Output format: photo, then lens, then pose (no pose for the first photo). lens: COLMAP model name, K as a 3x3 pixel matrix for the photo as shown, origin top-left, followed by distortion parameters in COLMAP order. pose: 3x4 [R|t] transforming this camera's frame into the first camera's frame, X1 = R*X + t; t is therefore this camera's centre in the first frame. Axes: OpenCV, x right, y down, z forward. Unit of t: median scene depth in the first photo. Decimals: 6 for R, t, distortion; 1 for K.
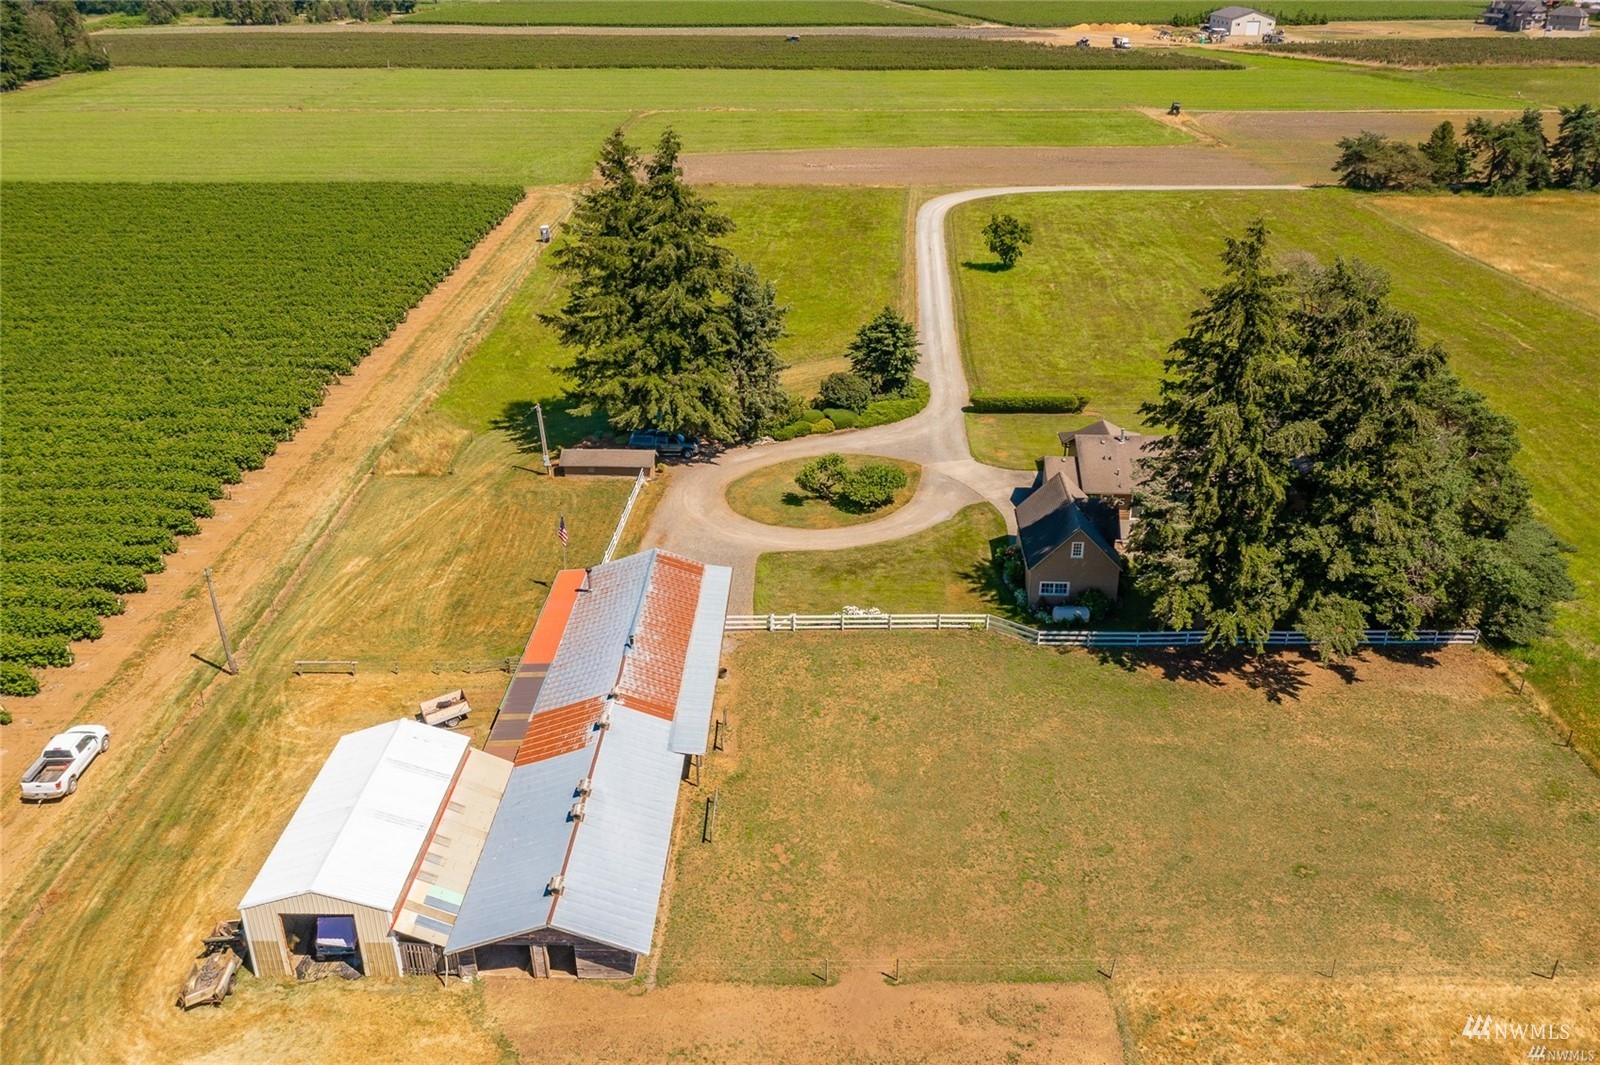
lens RADIAL K [[1261.4, 0, 800.0], [0, 1261.4, 532.5], [0, 0, 1]] dist [-0.020999, 0.078142]
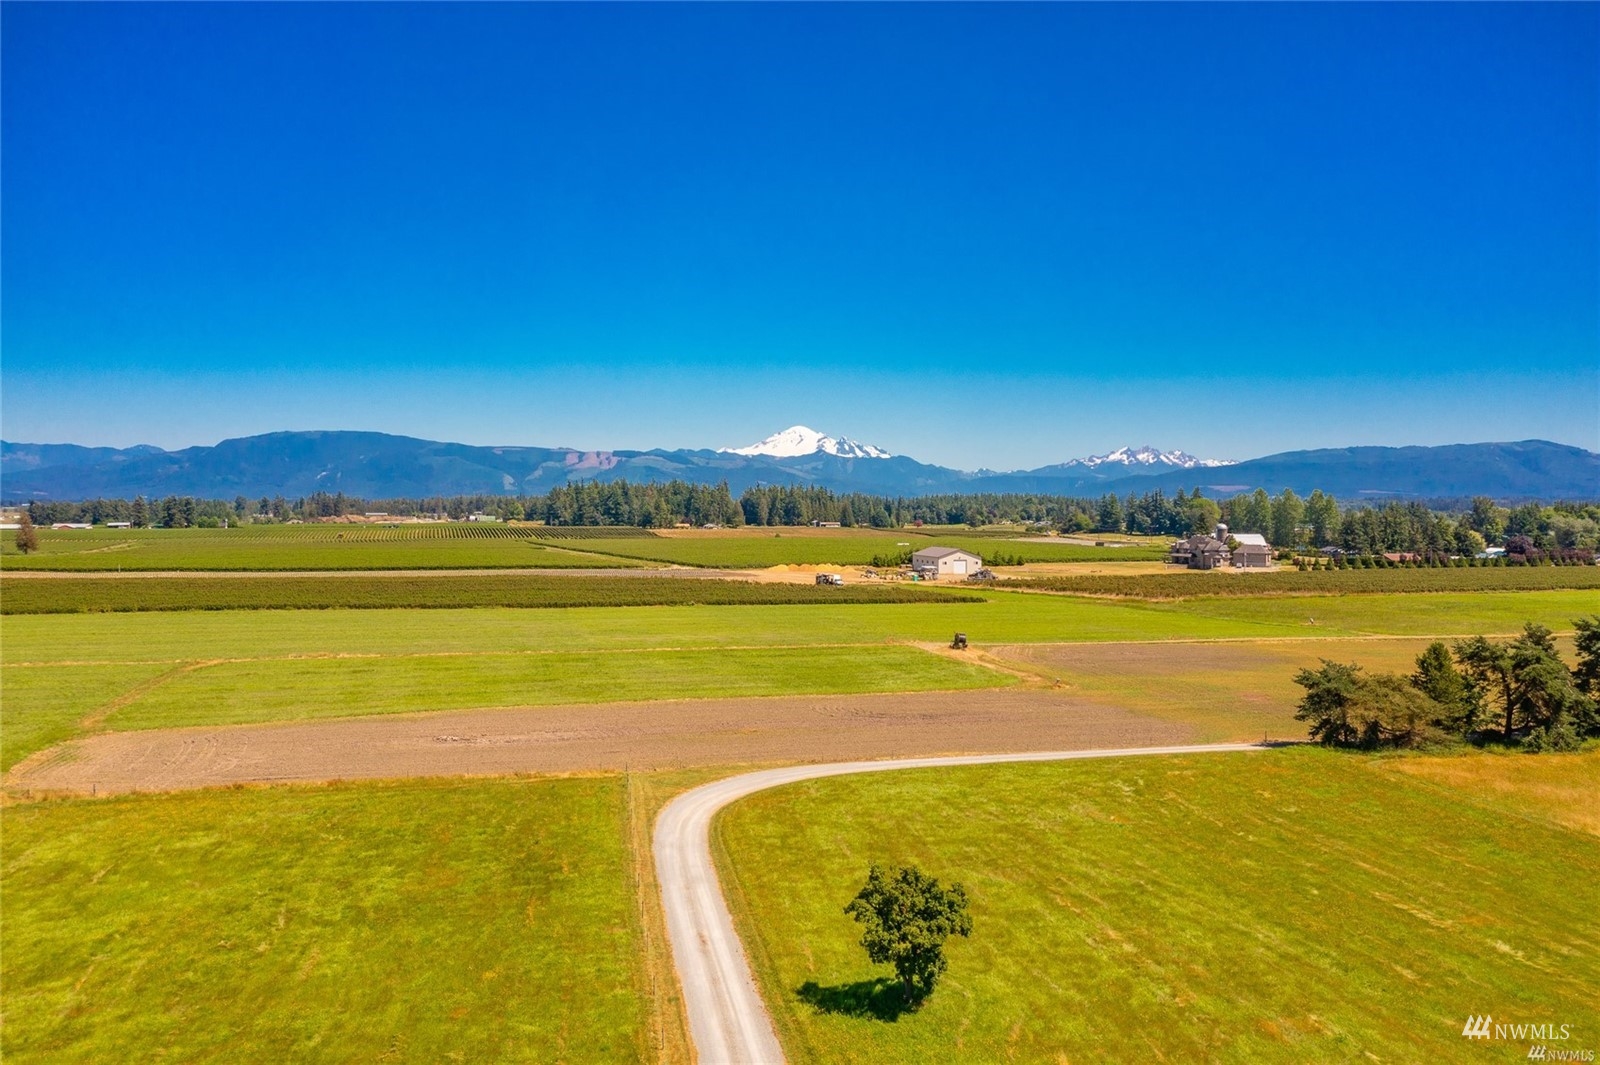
lens RADIAL K [[1261.4, 0, 800.0], [0, 1261.4, 532.5], [0, 0, 1]] dist [-0.020999, 0.078142]
pose [[0.968895, 0.001202, 0.247469, 0.032403], [0.100981, 0.911029, -0.399786, -0.191626], [-0.225932, 0.412341, 0.882570, 0.608278]]
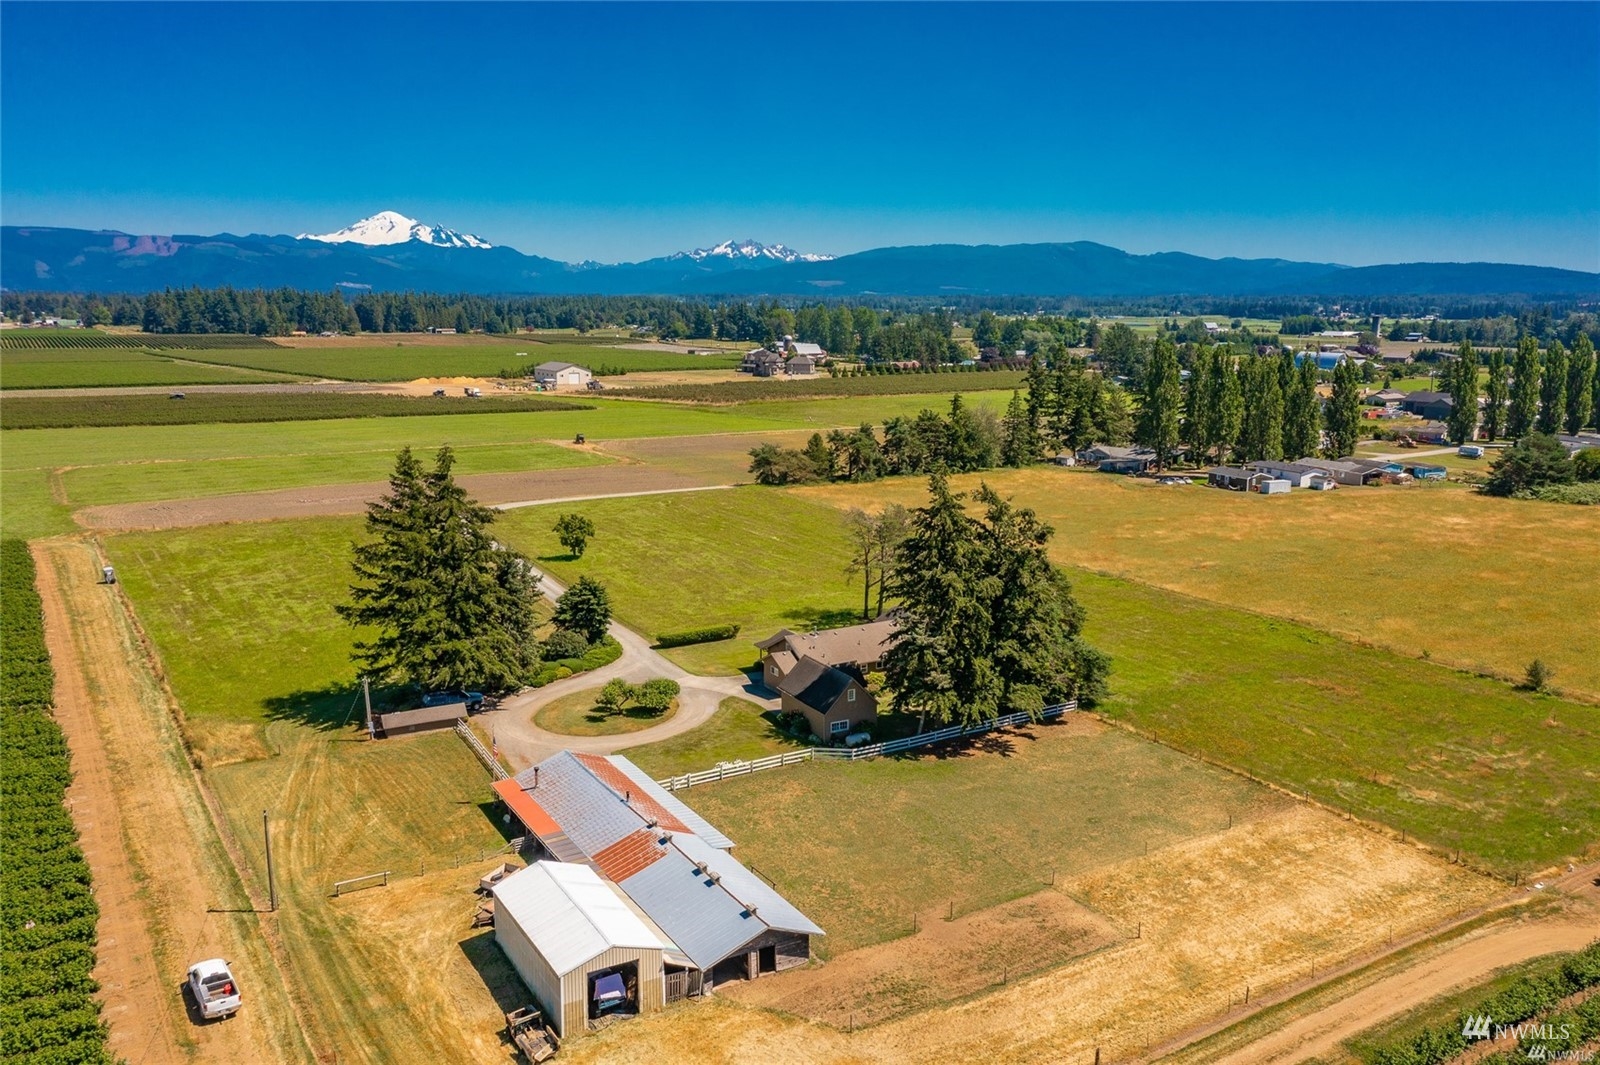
lens RADIAL K [[1261.4, 0, 800.0], [0, 1261.4, 532.5], [0, 0, 1]] dist [-0.020999, 0.078142]
pose [[0.849058, -0.087379, 0.521024, -0.286093], [0.219996, 0.955128, -0.198323, 0.055170], [-0.480315, 0.283011, 0.830182, -0.116115]]
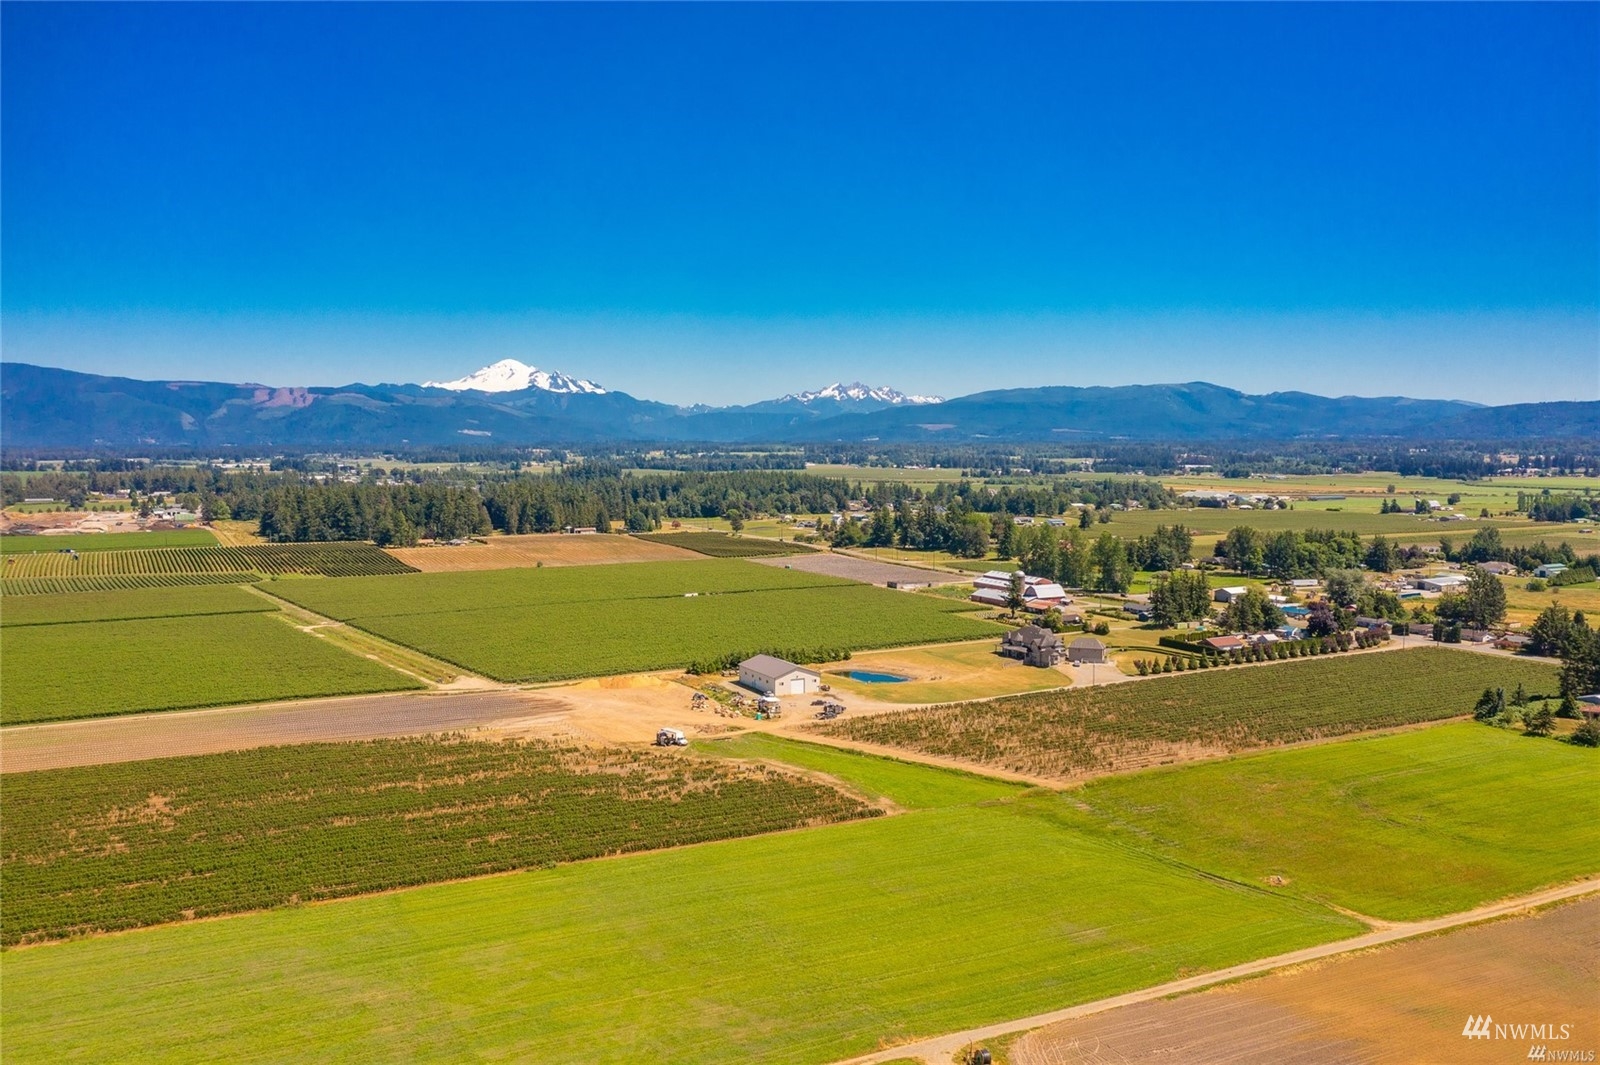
lens RADIAL K [[1261.4, 0, 800.0], [0, 1261.4, 532.5], [0, 0, 1]] dist [-0.020999, 0.078142]
pose [[0.889475, -0.031751, 0.455879, -0.085185], [0.196071, 0.927611, -0.317953, -0.738624], [-0.412783, 0.372196, 0.831313, 0.824323]]
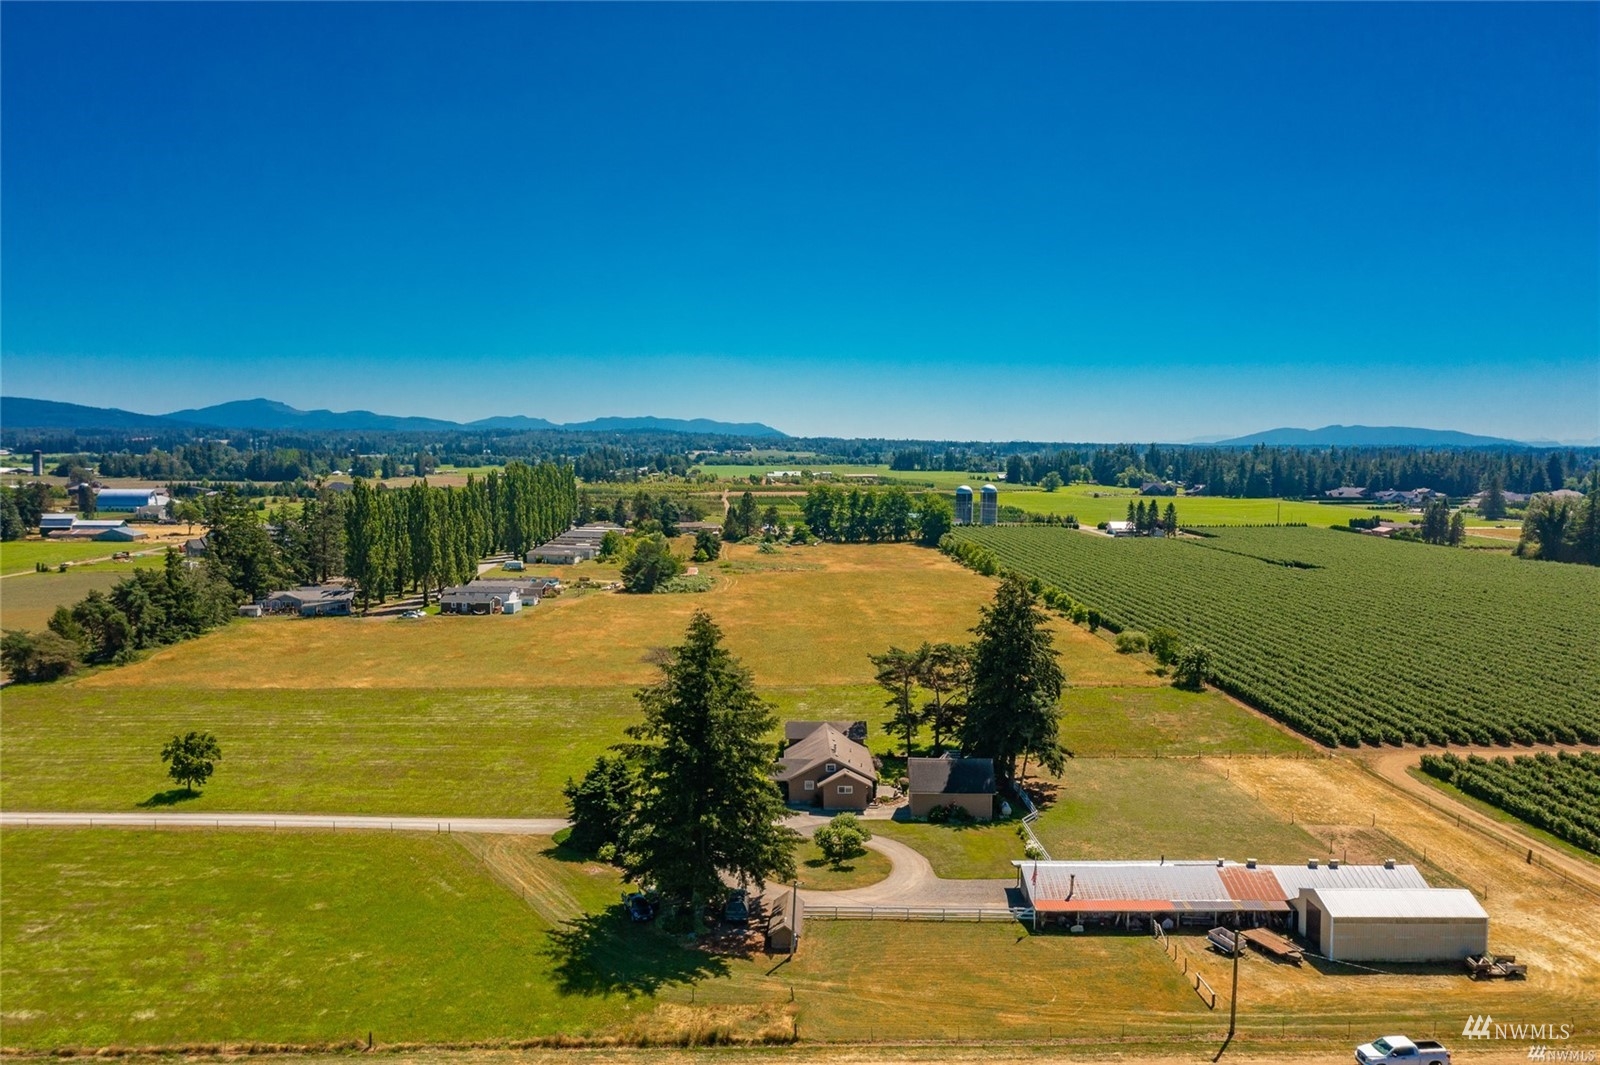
lens RADIAL K [[1272.8, 0, 800.0], [0, 1272.8, 532.5], [0, 0, 1]] dist [0.030834, 0.001008]
pose [[-0.032980, -0.071326, 0.996908, -0.748741], [0.431544, 0.898663, 0.078574, -0.267613], [-0.901489, 0.432801, 0.001142, 0.545148]]
